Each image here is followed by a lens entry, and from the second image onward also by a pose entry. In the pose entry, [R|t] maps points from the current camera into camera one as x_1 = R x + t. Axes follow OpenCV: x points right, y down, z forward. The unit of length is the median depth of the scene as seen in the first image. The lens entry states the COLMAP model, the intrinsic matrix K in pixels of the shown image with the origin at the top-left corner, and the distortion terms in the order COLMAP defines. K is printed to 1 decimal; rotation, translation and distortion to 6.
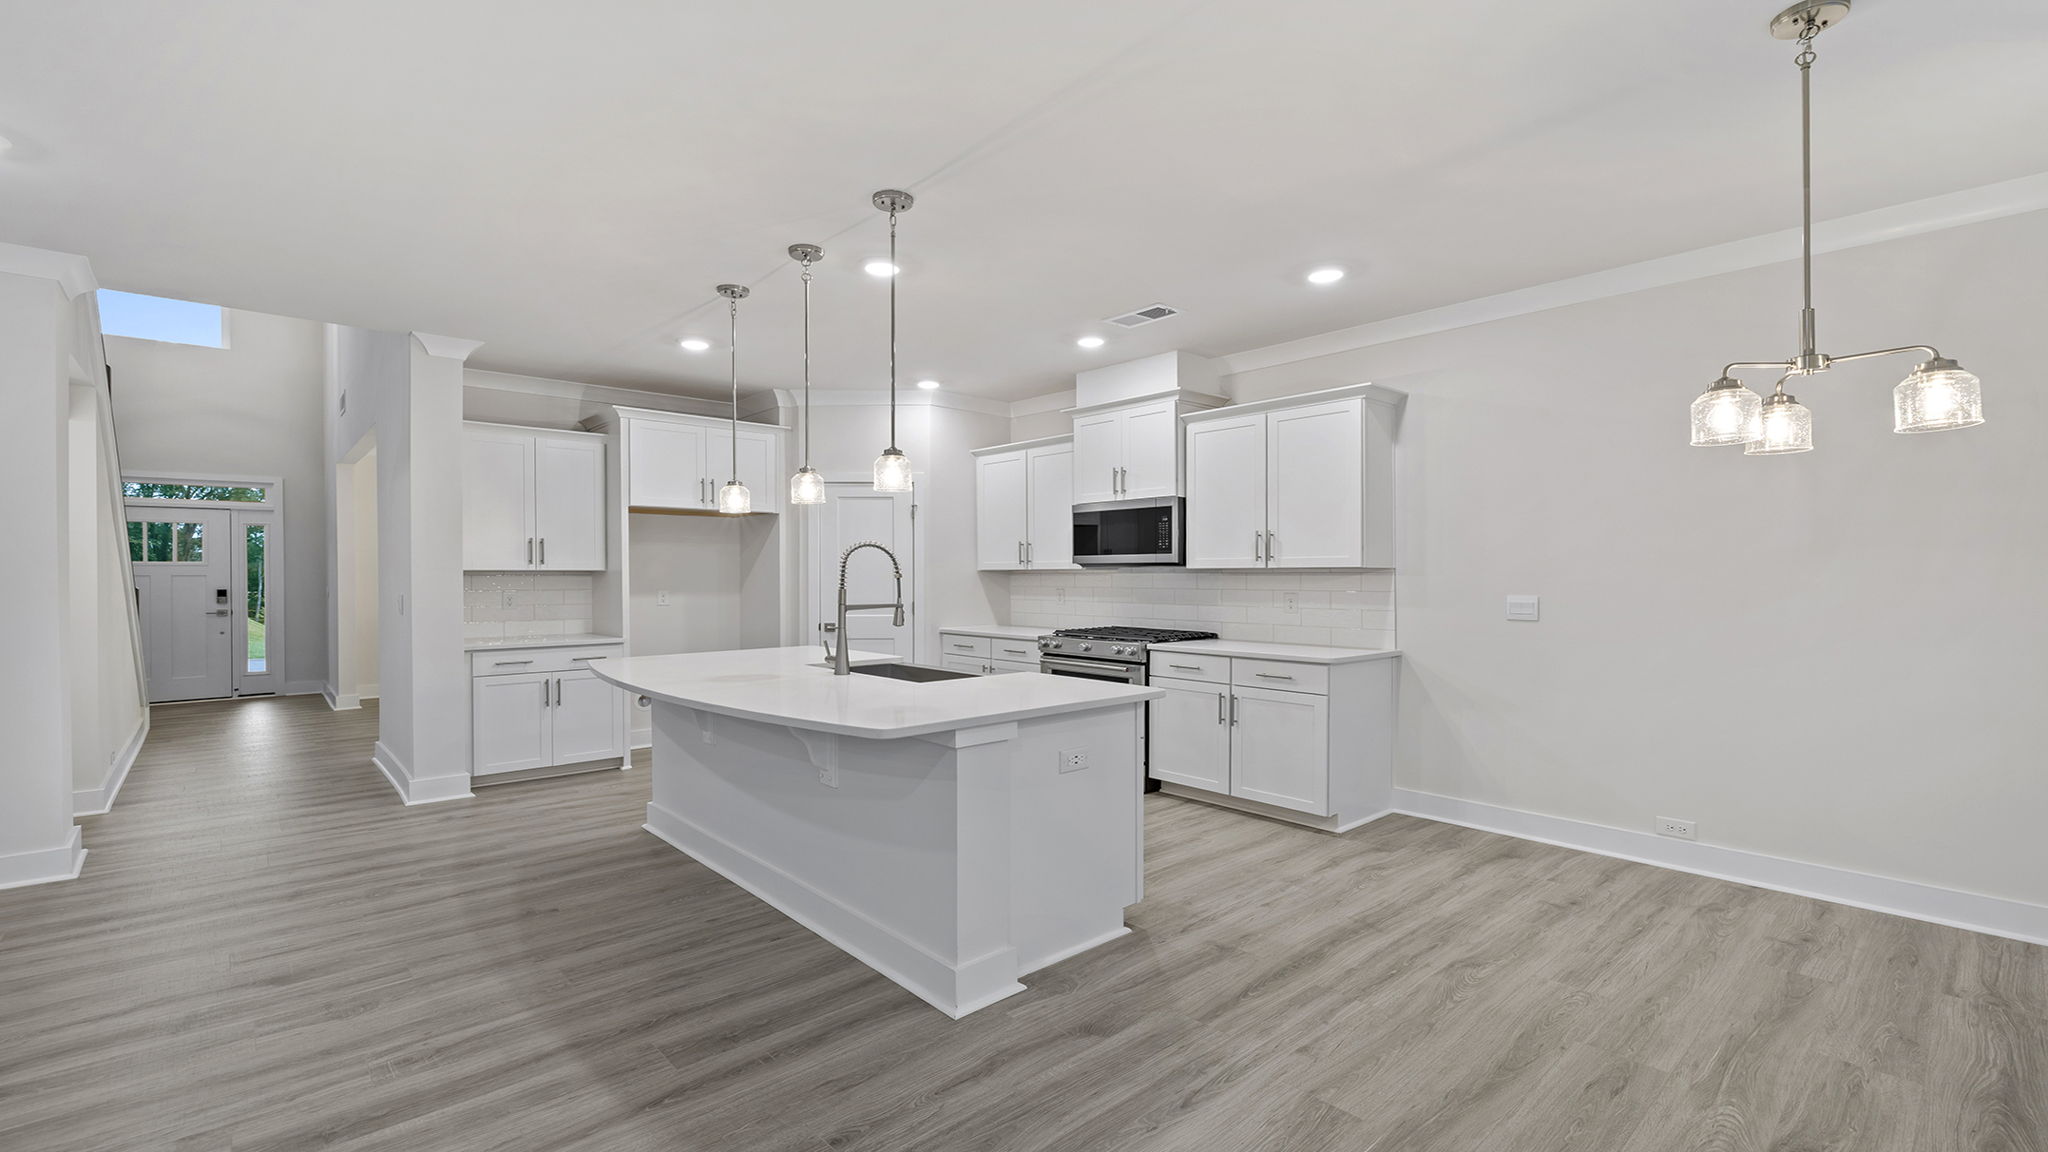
lens RADIAL K [[878.5, 0, 1015.4], [0, 878.5, 587.6], [0, 0, 1]] dist [0.002537, -0.000510]
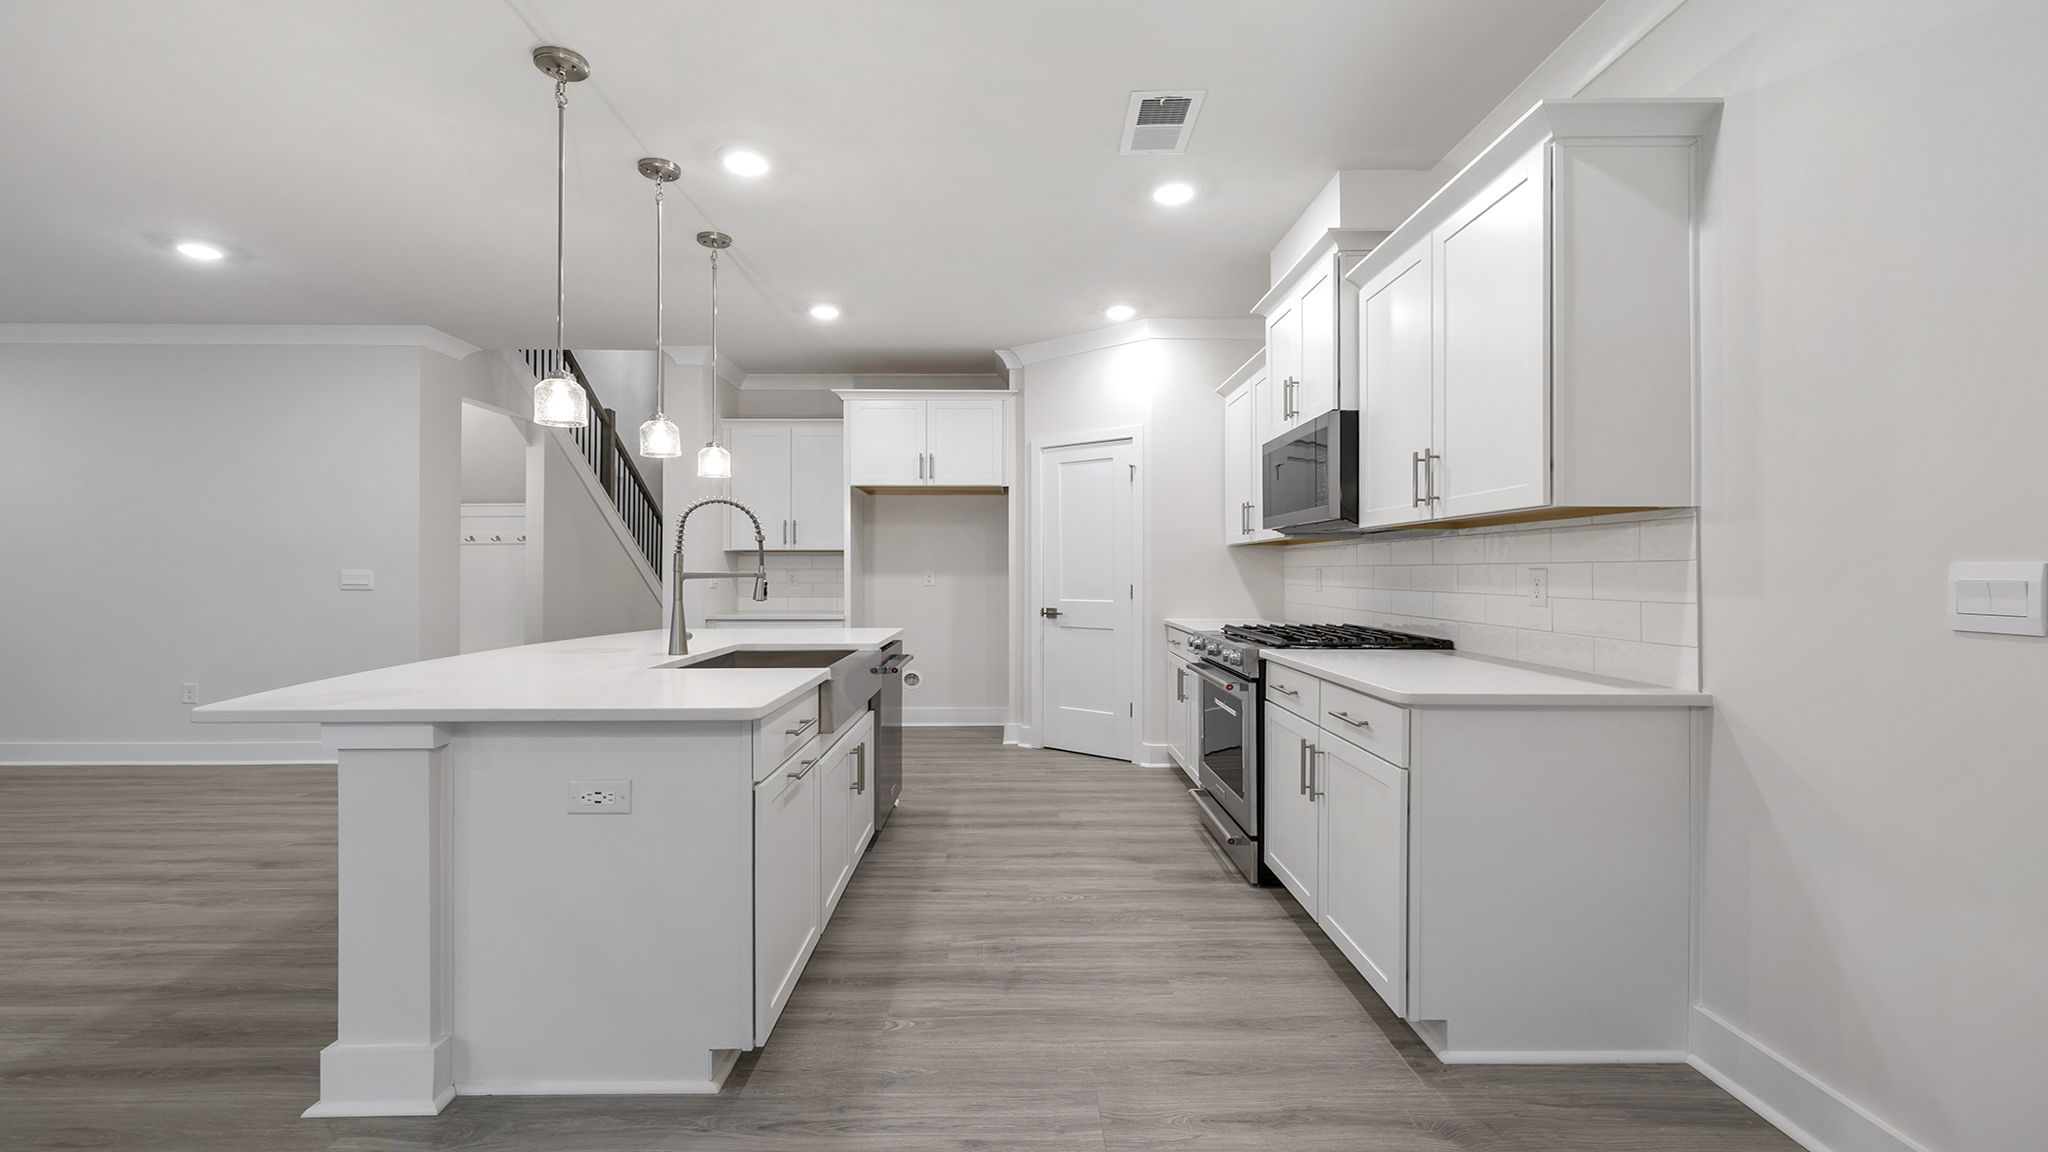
lens RADIAL K [[878.5, 0, 1023.1], [0, 878.5, 573.6], [0, 0, 1]] dist [0.002537, -0.000510]
pose [[0.753618, 0.002629, -0.657308, 0.513335], [-0.010907, 0.999904, -0.008506, 0.020966], [0.657222, 0.013580, 0.753574, 0.491214]]
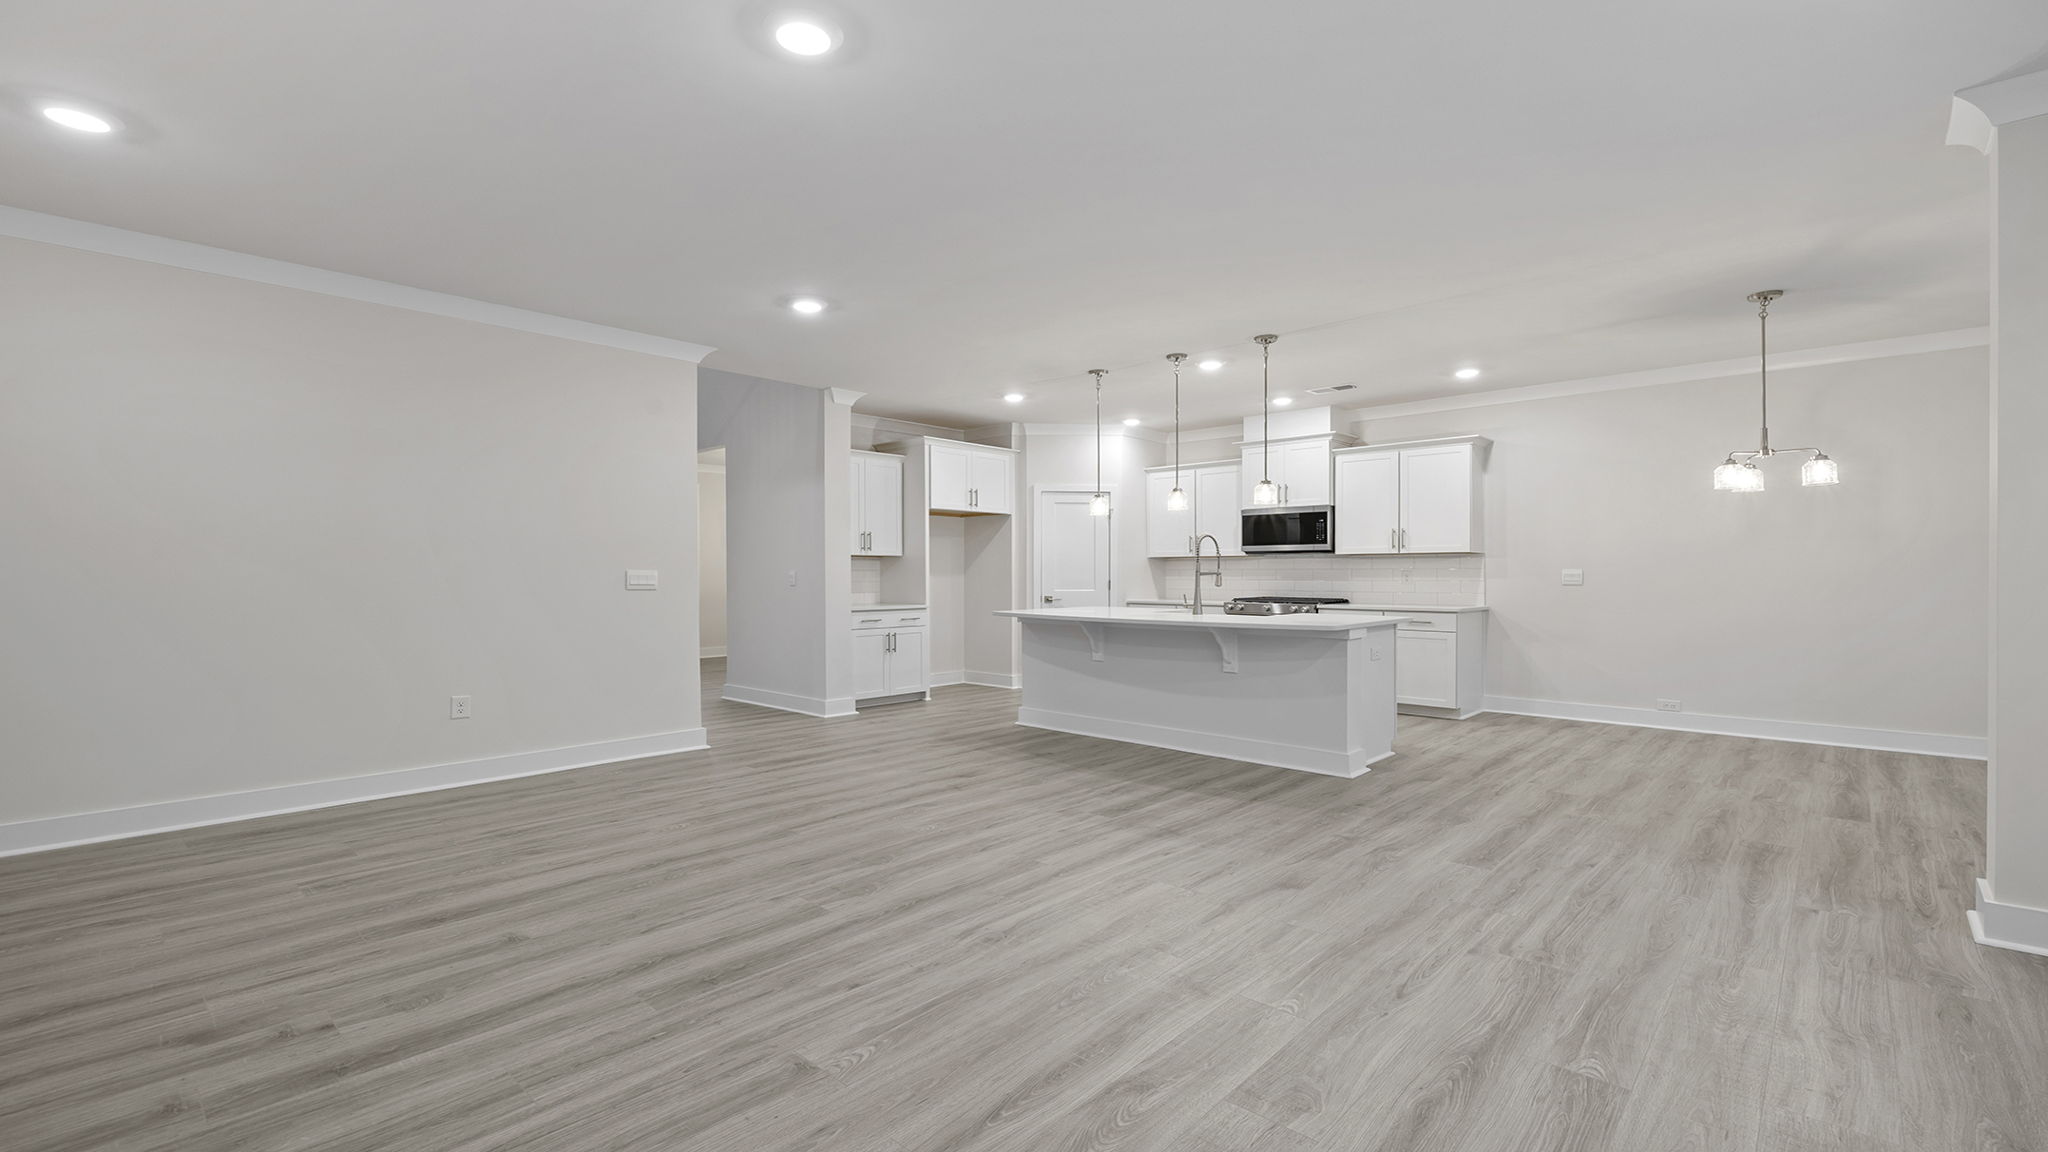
lens RADIAL K [[878.5, 0, 1012.8], [0, 878.5, 584.9], [0, 0, 1]] dist [0.002537, -0.000510]
pose [[0.996386, -0.000735, 0.084932, -0.575463], [0.000987, 0.999995, -0.002924, 0.040715], [-0.084930, 0.002997, 0.996382, -0.512354]]
